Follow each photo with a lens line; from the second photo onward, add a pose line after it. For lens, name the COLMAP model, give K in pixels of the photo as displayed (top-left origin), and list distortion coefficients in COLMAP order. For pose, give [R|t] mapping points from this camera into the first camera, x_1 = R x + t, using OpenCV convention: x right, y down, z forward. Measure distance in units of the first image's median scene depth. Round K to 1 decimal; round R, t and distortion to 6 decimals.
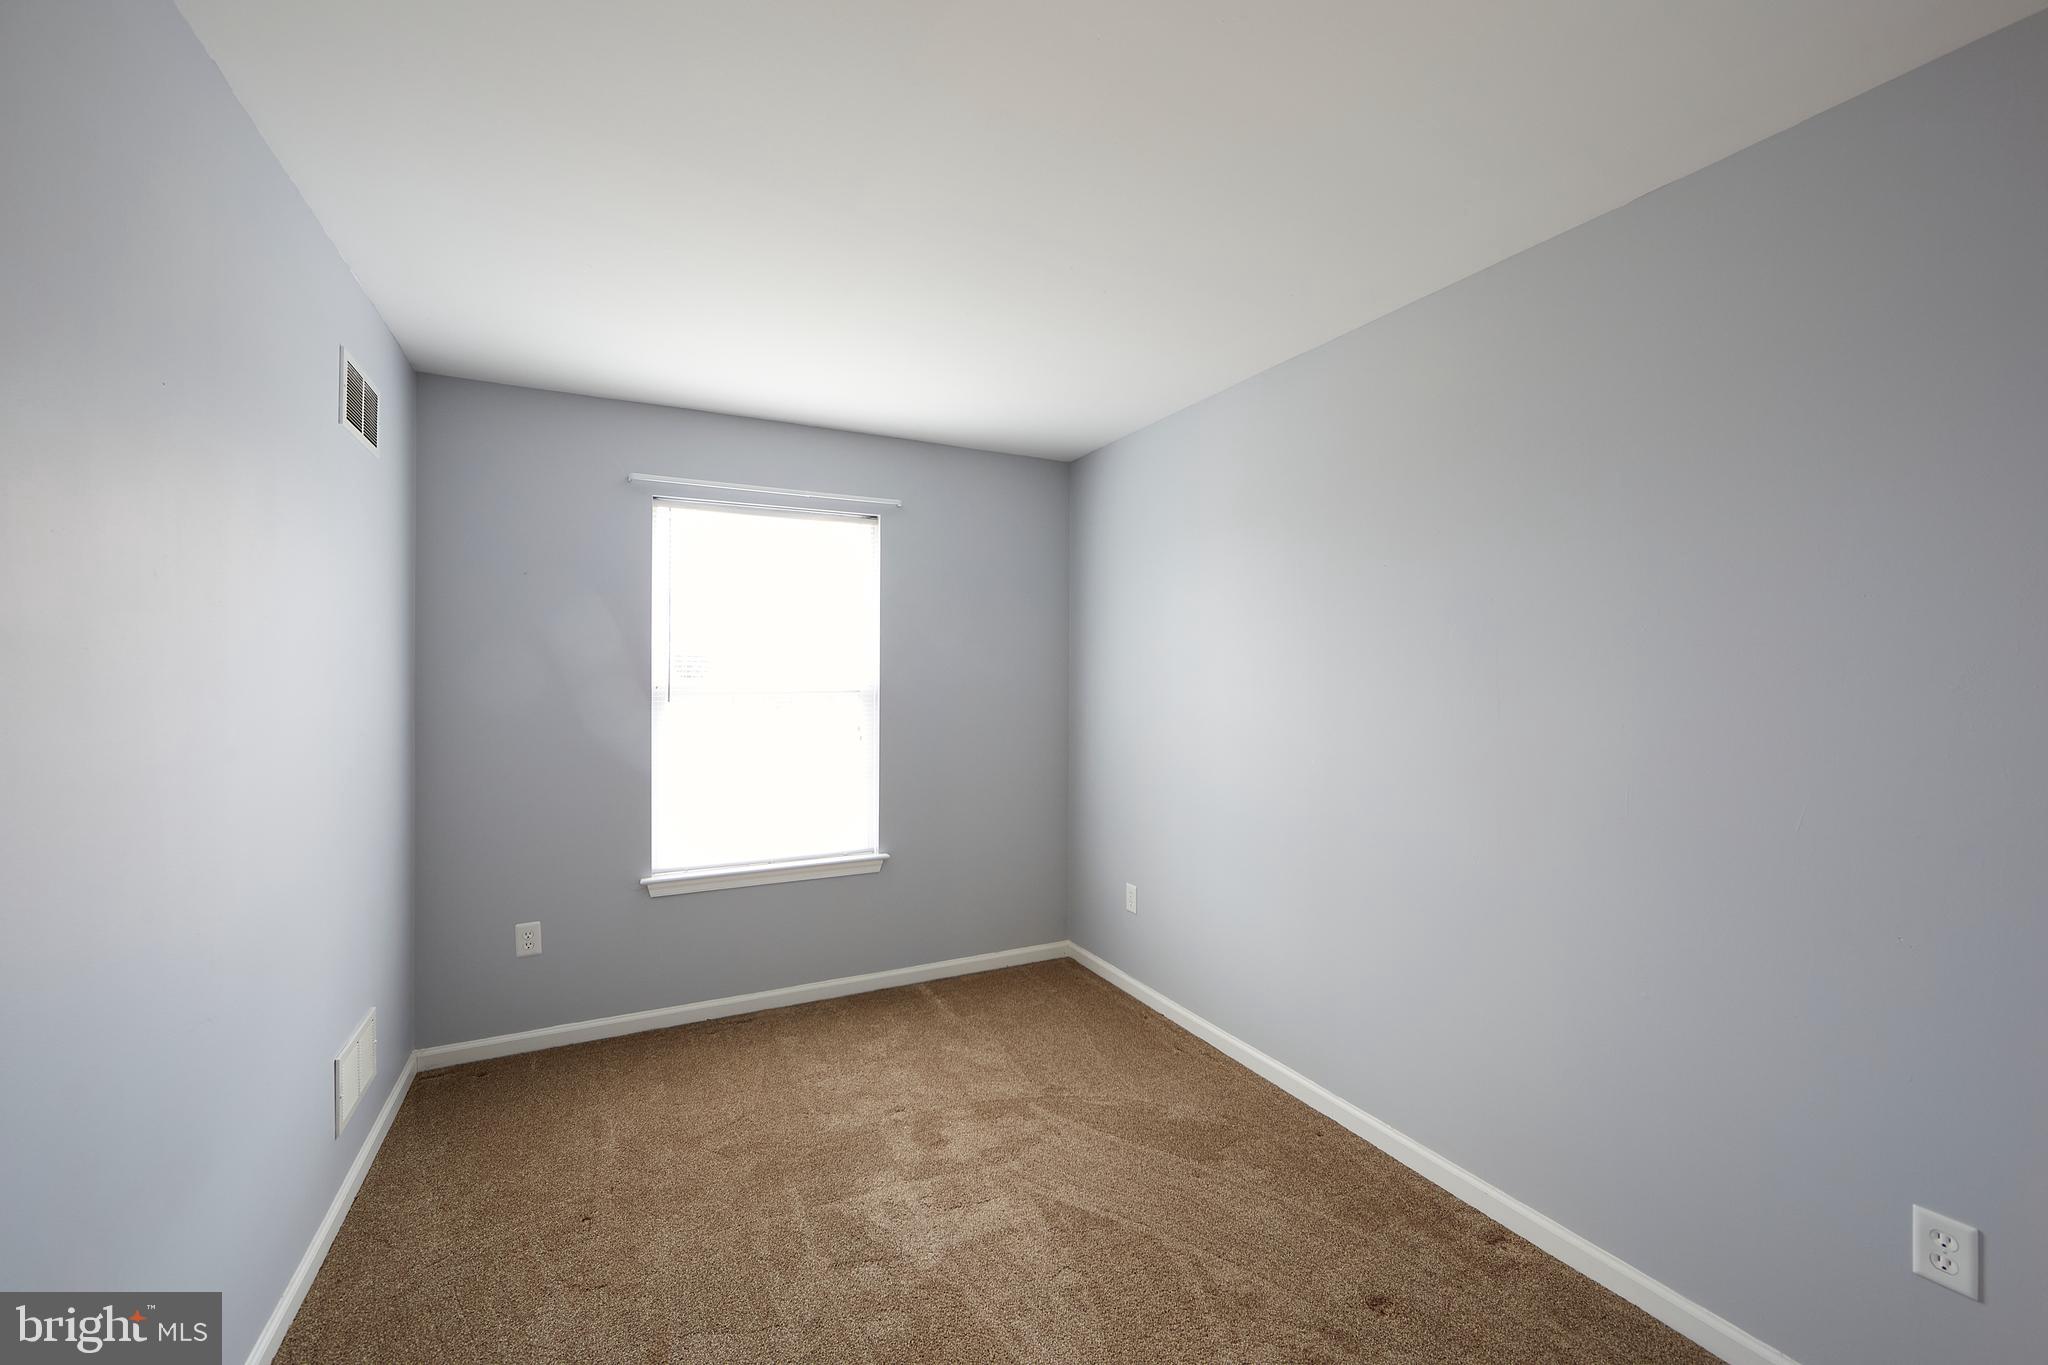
lens RADIAL K [[803.9, 0, 1027.4], [0, 803.9, 681.7], [0, 0, 1]] dist [-0.014879, 0.003564]
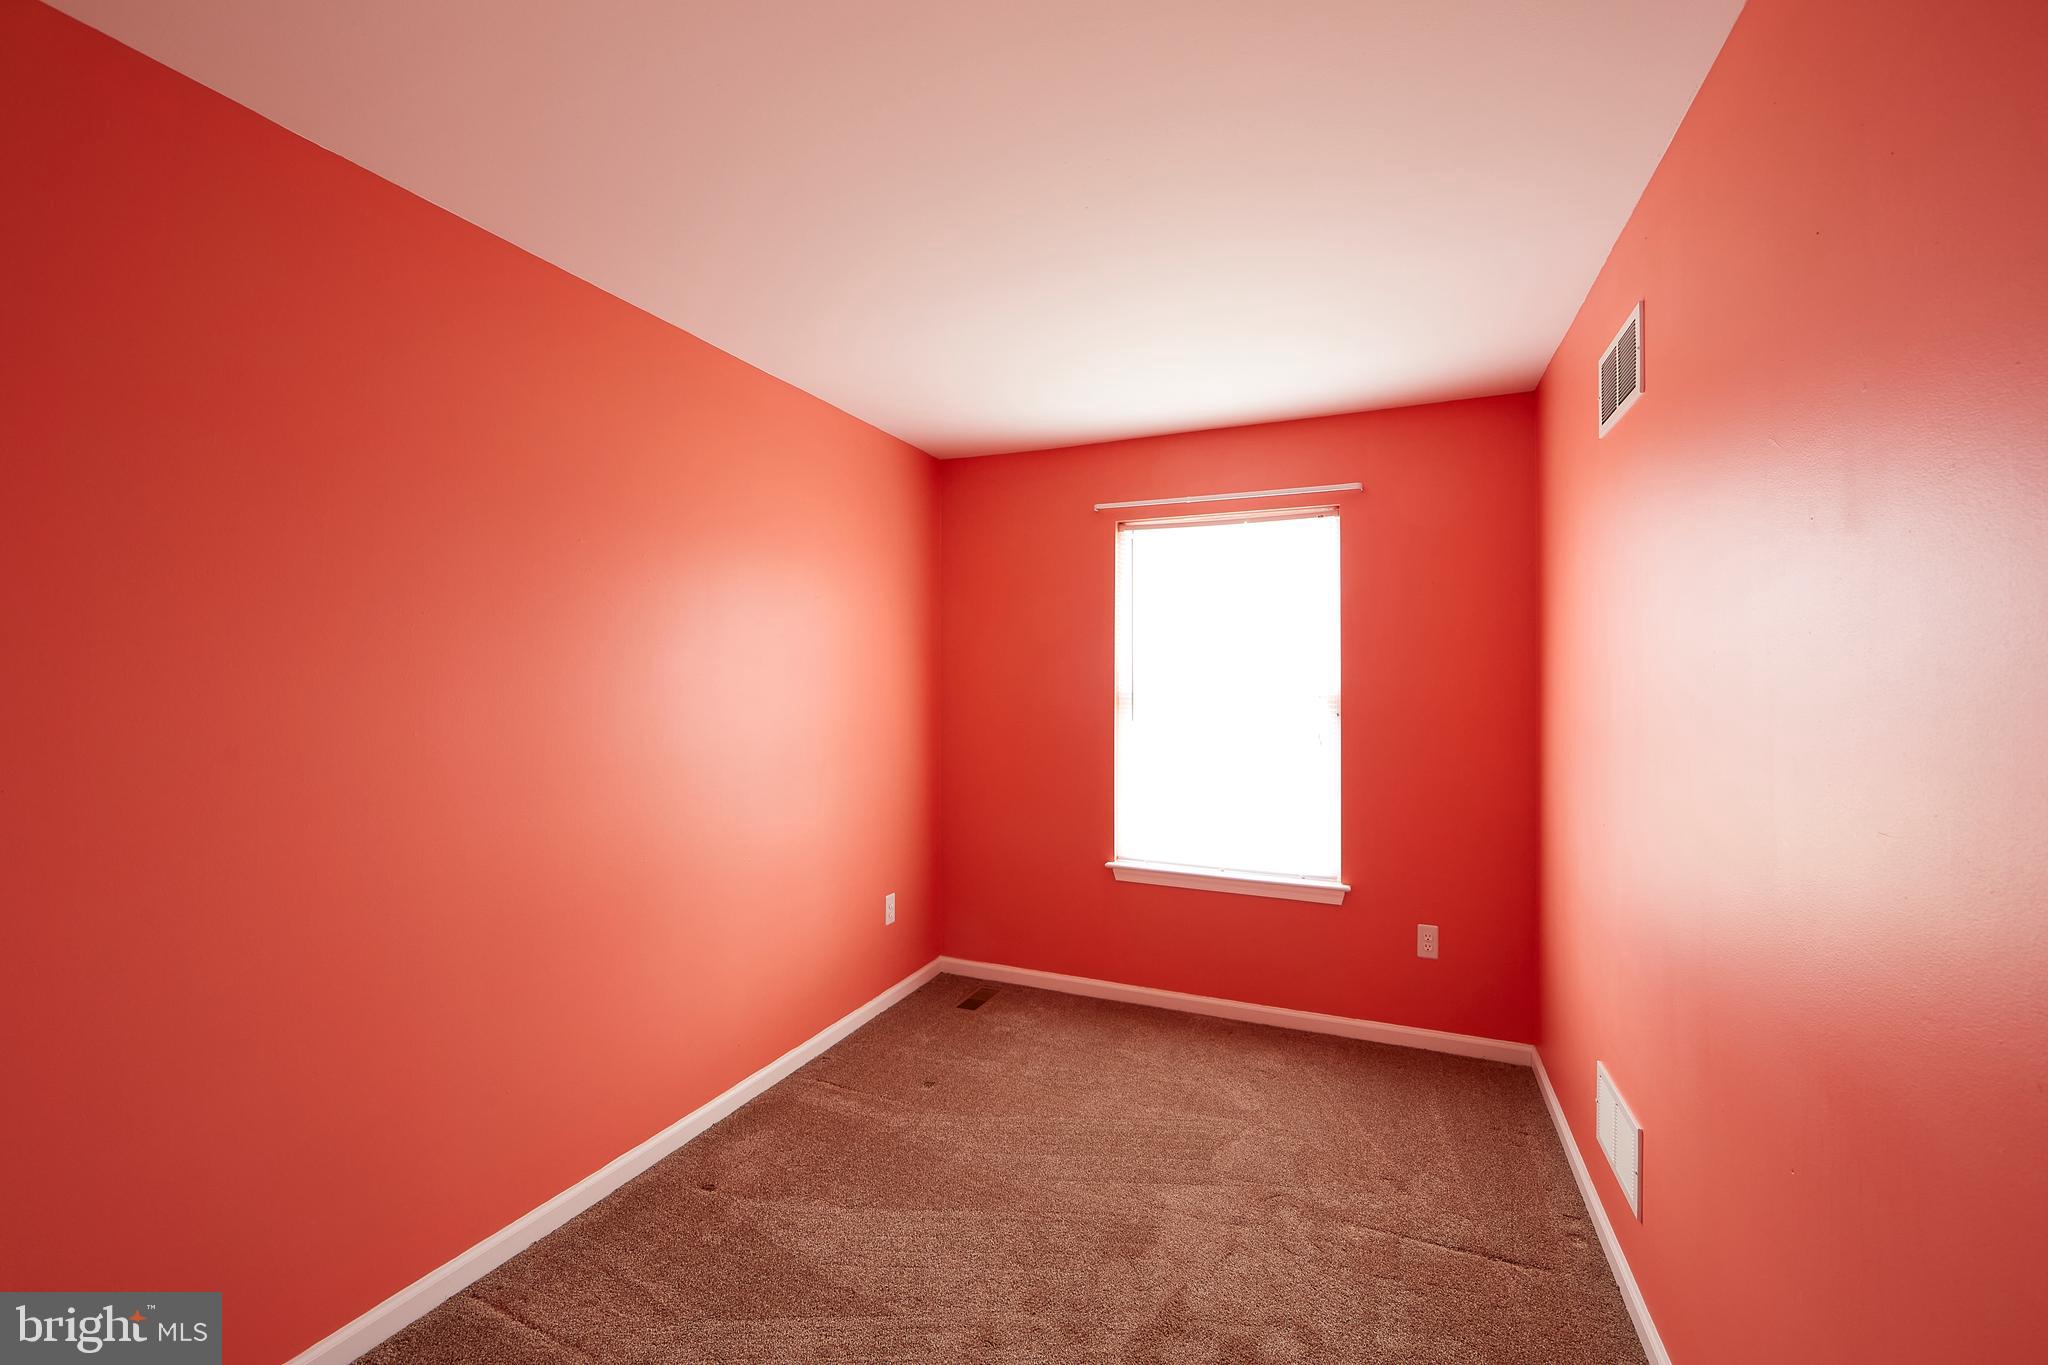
lens RADIAL K [[825.8, 0, 1024.0], [0, 825.8, 682.5], [0, 0, 1]] dist [-0.029340, 0.003283]
pose [[0.631439, 0.004586, -0.775412, 0.339614], [-0.012137, 0.999918, -0.003969, -0.001089], [0.775330, 0.011918, 0.631444, 0.174710]]
